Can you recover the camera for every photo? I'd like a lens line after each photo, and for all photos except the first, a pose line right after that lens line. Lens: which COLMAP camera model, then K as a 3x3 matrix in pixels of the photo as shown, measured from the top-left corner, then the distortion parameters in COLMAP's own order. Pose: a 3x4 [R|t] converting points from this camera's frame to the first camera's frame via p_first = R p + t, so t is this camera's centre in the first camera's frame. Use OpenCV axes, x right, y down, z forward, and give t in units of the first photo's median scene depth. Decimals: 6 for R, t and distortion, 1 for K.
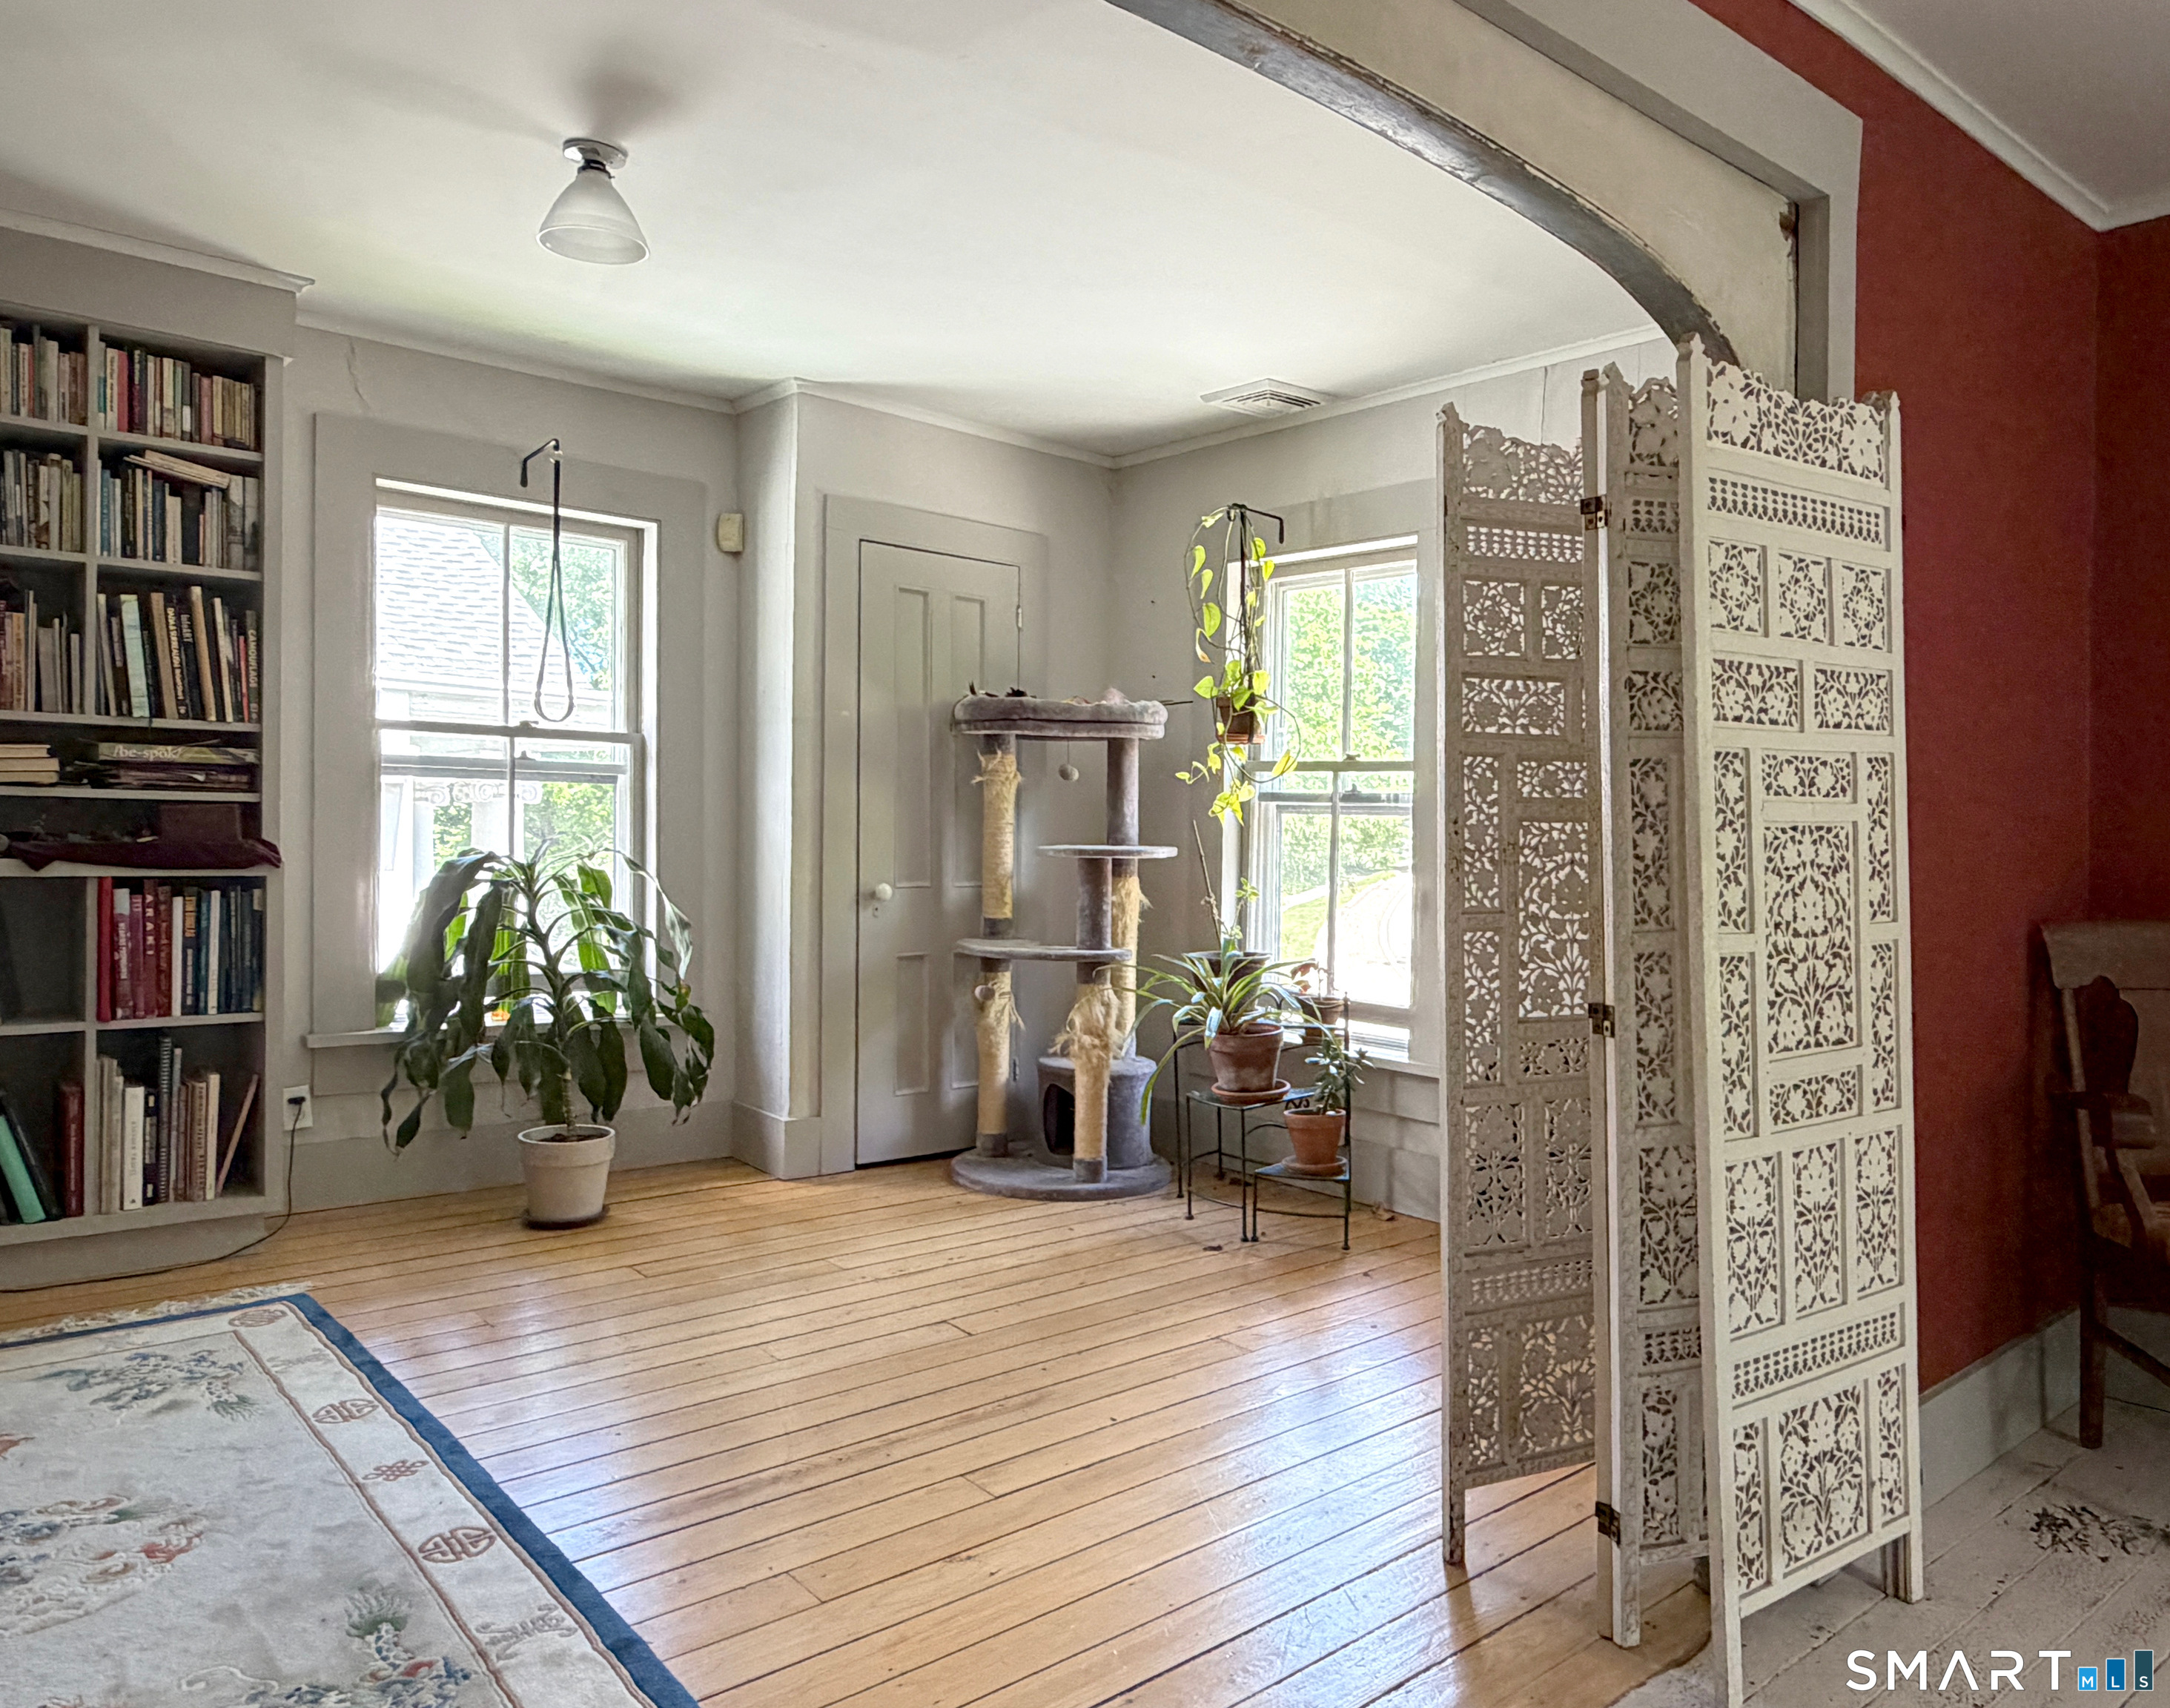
lens RADIAL K [[1463.3, 0, 1085.0], [0, 1463.3, 854.0], [0, 0, 1]] dist [0.038470, -0.001895]
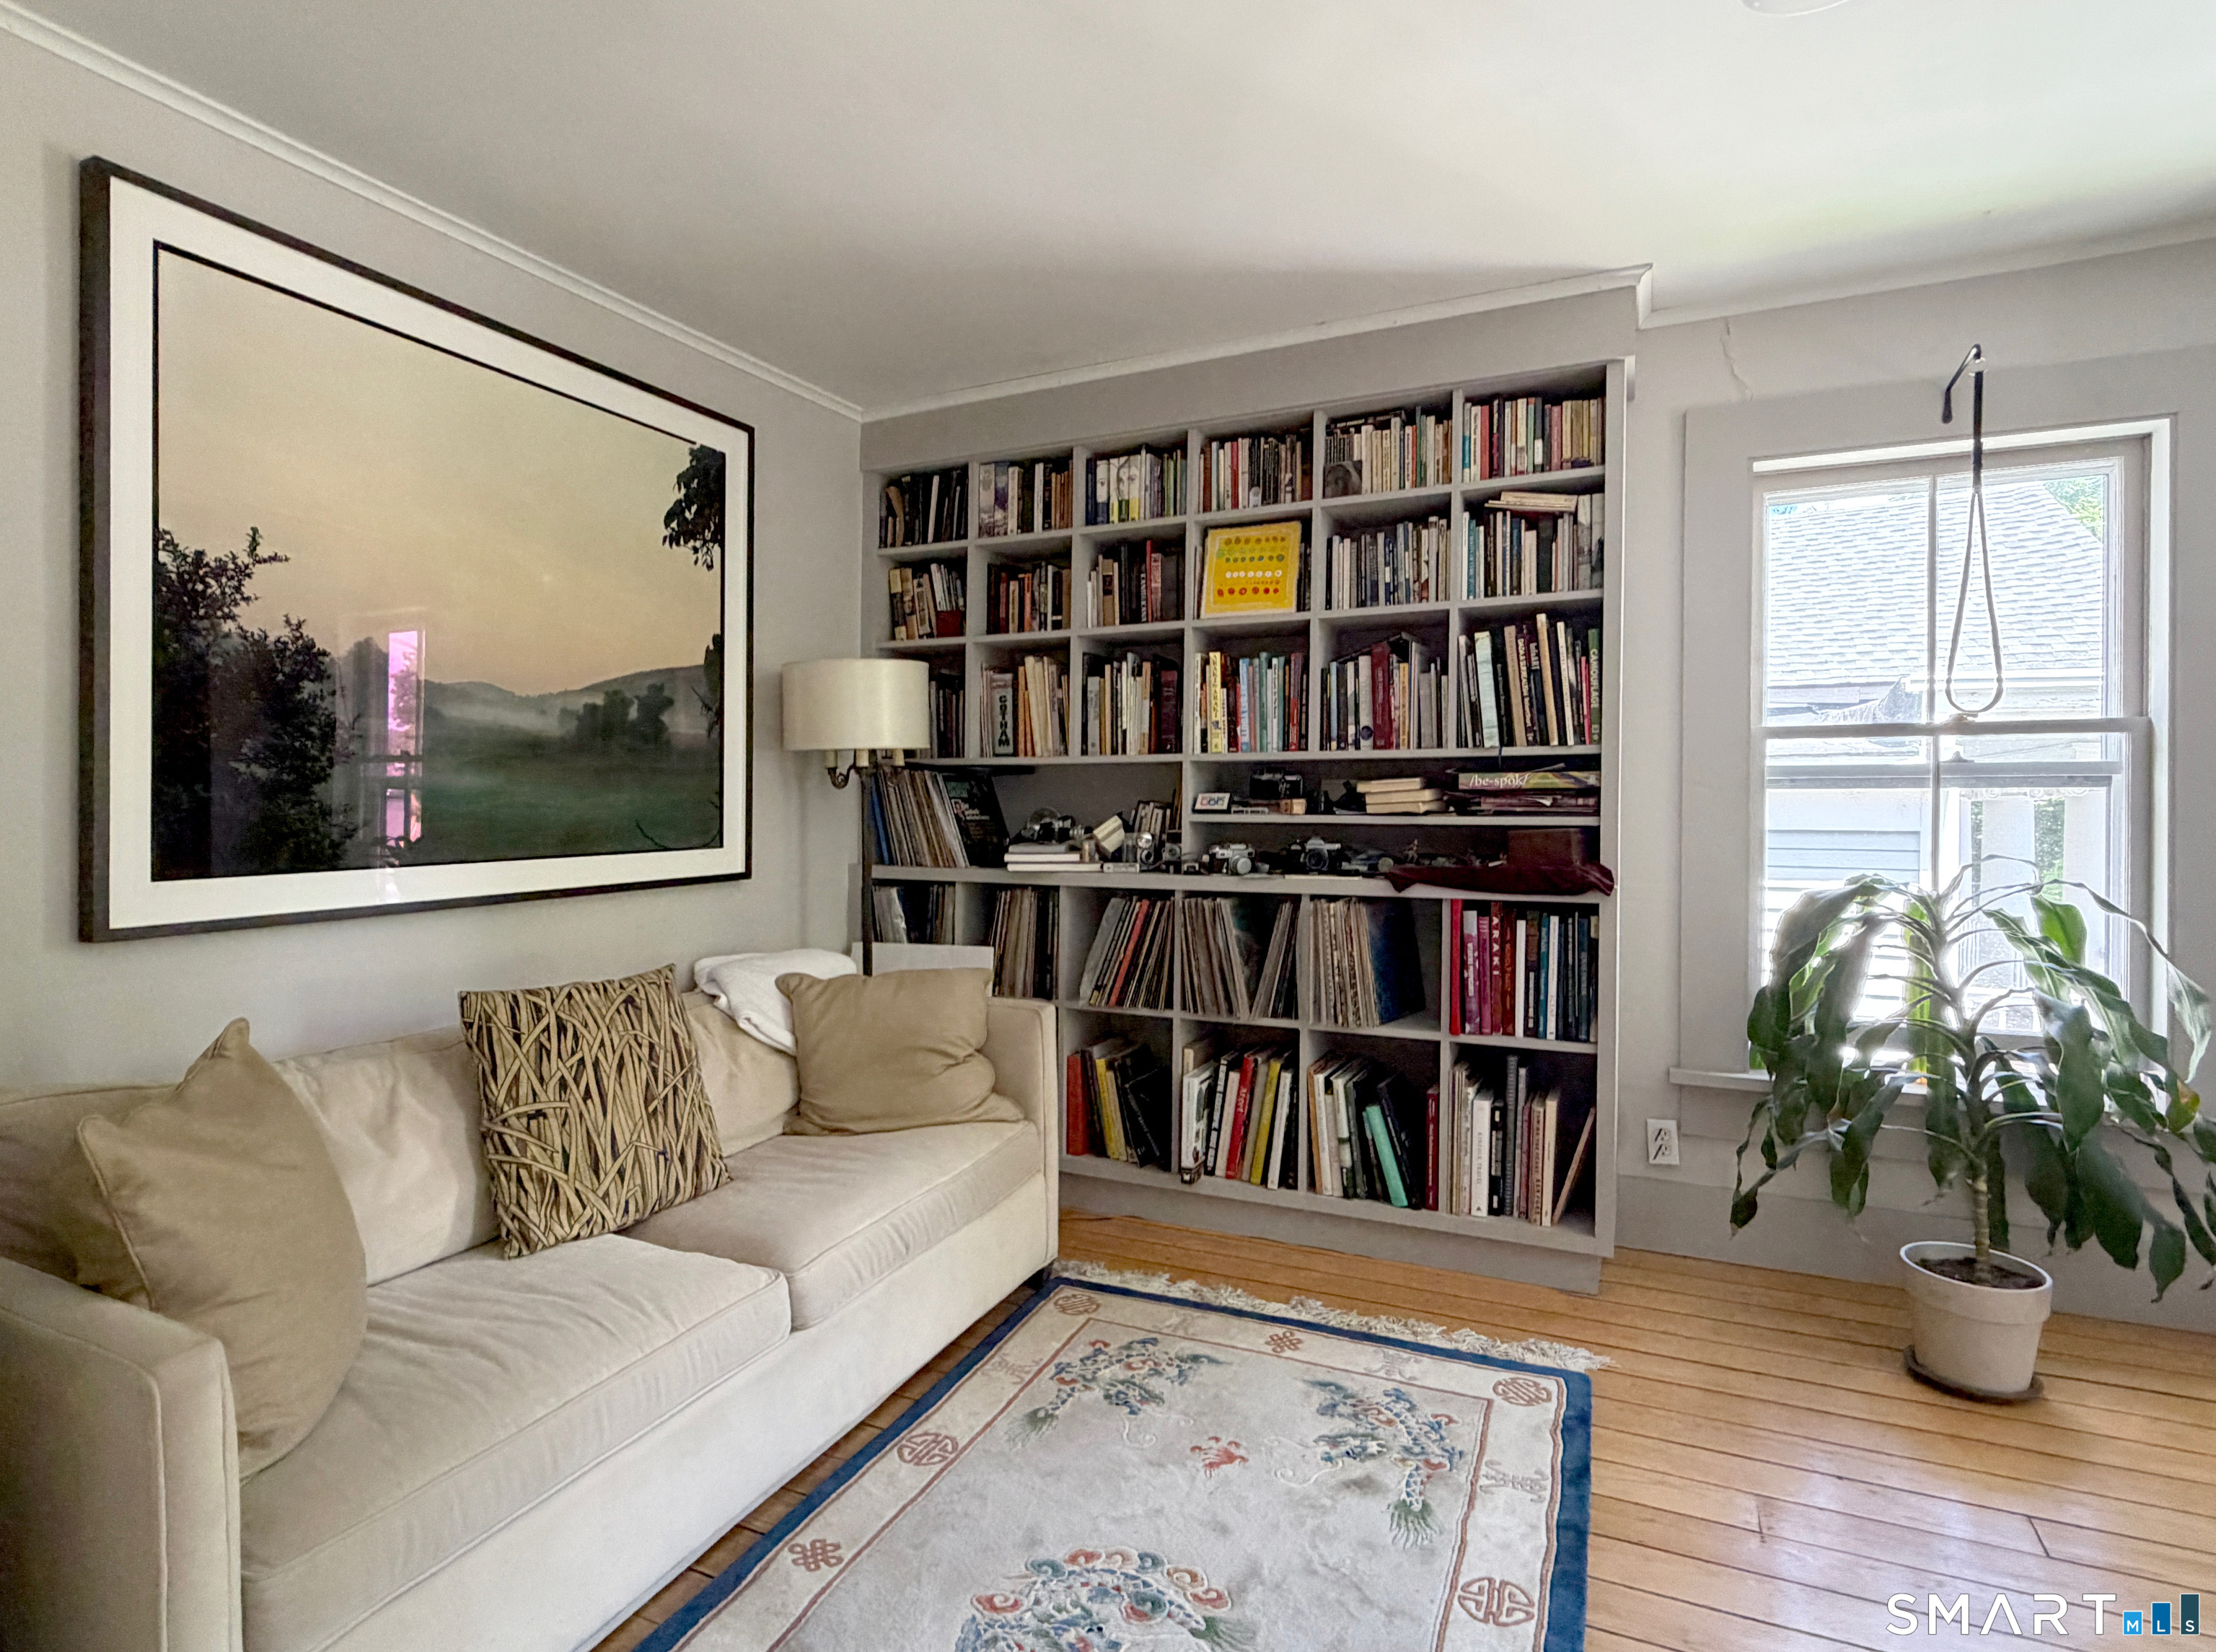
lens RADIAL K [[1146.0, 0, 1108.0], [0, 1146.0, 826.0], [0, 0, 1]] dist [-0.009148, 0.000422]
pose [[0.428886, -0.001071, -0.903358, -0.021583], [-0.005250, 0.999979, -0.003679, -0.031483], [0.903343, 0.006320, 0.428872, 0.403496]]
